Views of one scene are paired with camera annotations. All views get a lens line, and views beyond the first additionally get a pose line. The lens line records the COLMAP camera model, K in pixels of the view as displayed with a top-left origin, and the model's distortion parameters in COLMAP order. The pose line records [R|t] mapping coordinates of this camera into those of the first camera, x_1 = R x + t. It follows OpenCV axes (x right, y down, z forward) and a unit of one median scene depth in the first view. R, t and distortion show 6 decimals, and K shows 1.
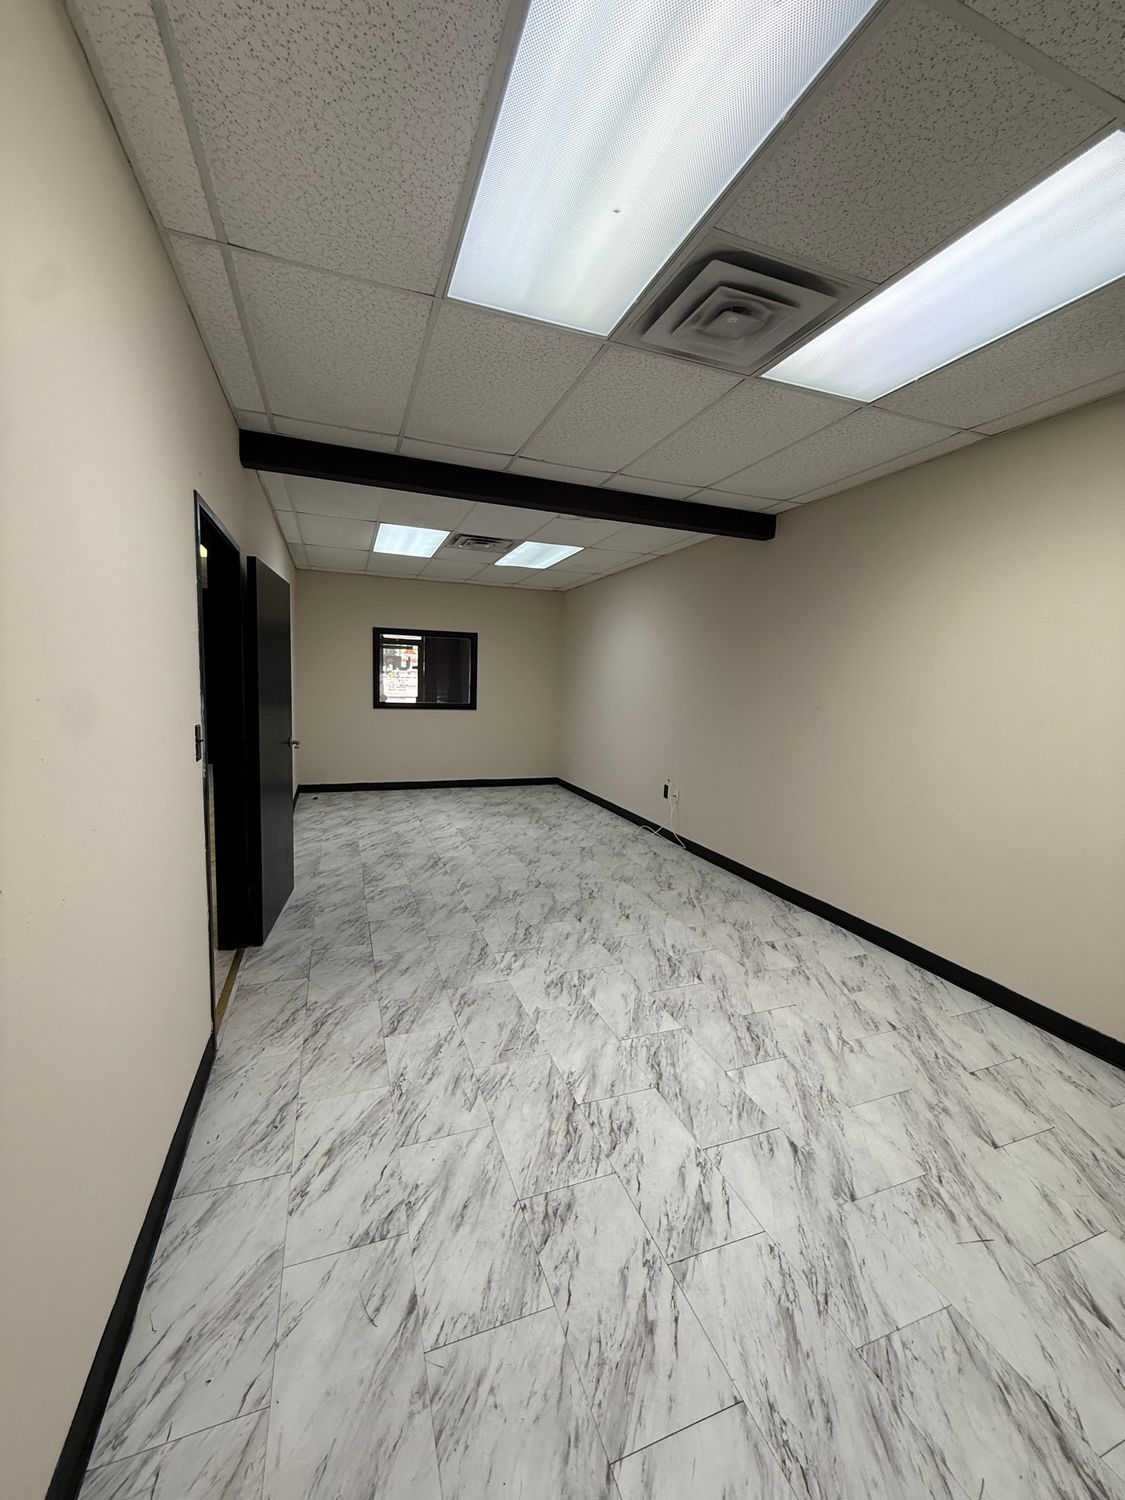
lens RADIAL K [[597.9, 0, 561.0], [0, 597.9, 748.1], [0, 0, 1]] dist [-0.002065, 0.001067]
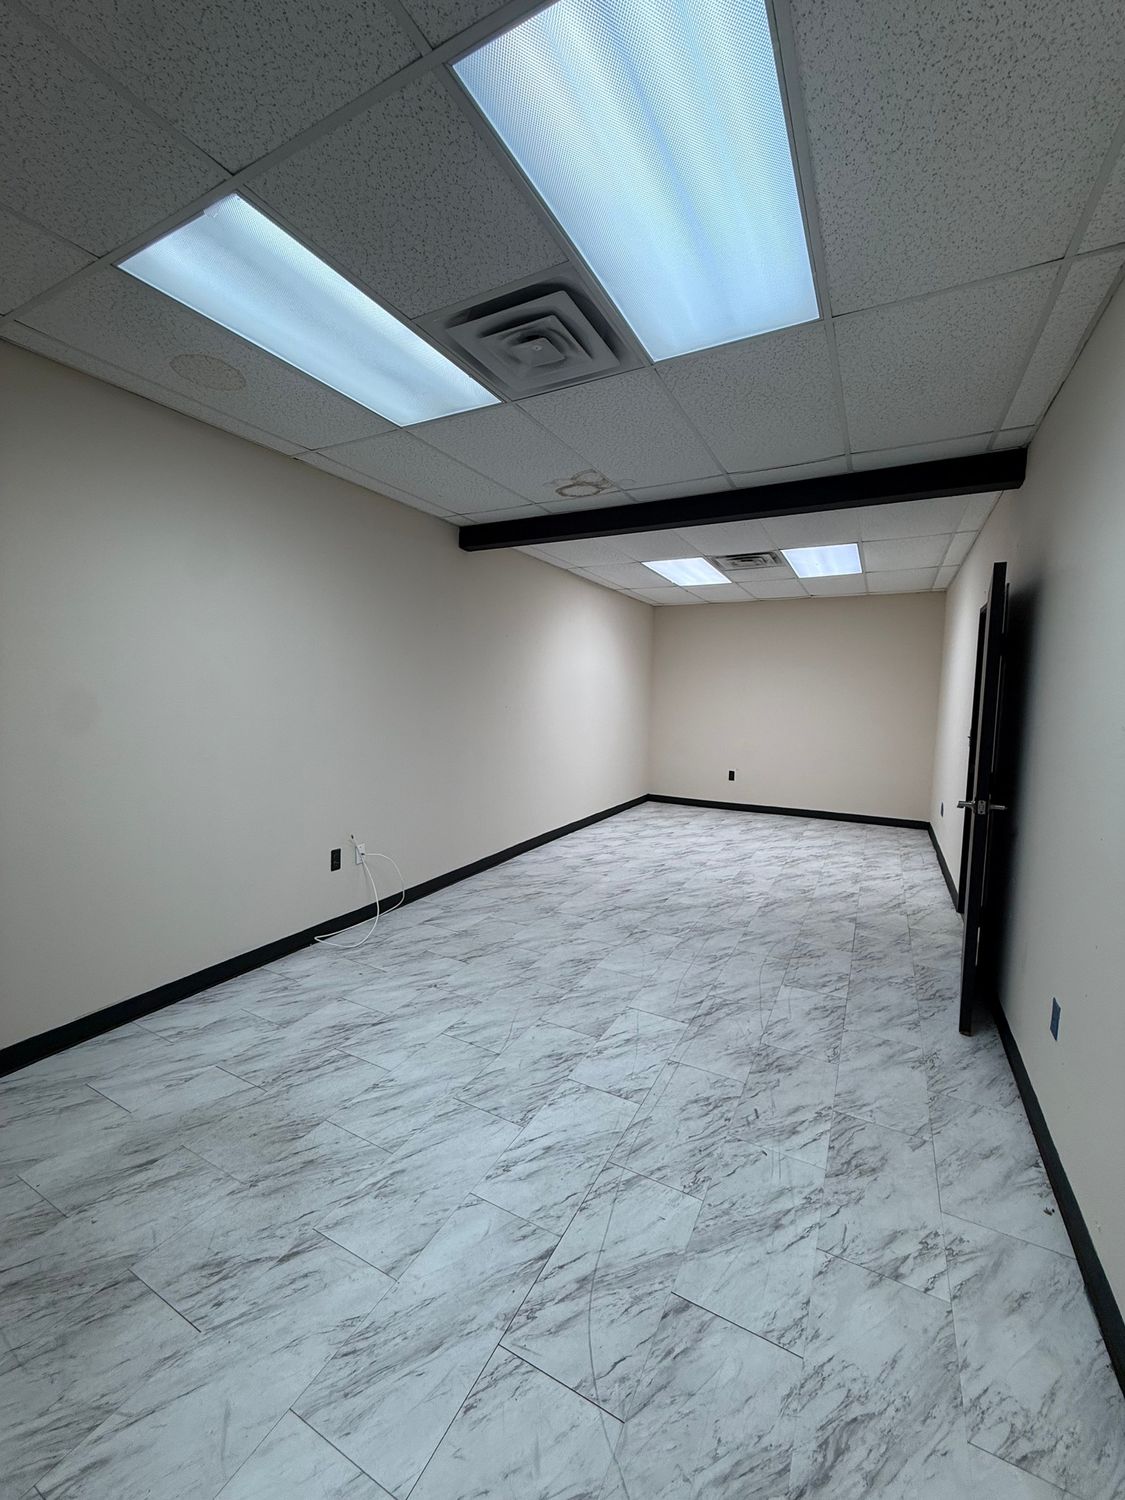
lens RADIAL K [[597.9, 0, 559.1], [0, 597.9, 760.6], [0, 0, 1]] dist [-0.002065, 0.001067]
pose [[-0.659523, -0.126617, 0.740944, -0.655596], [0.044419, 0.977424, 0.206566, -0.225615], [-0.750371, 0.169147, -0.639009, 1.834235]]
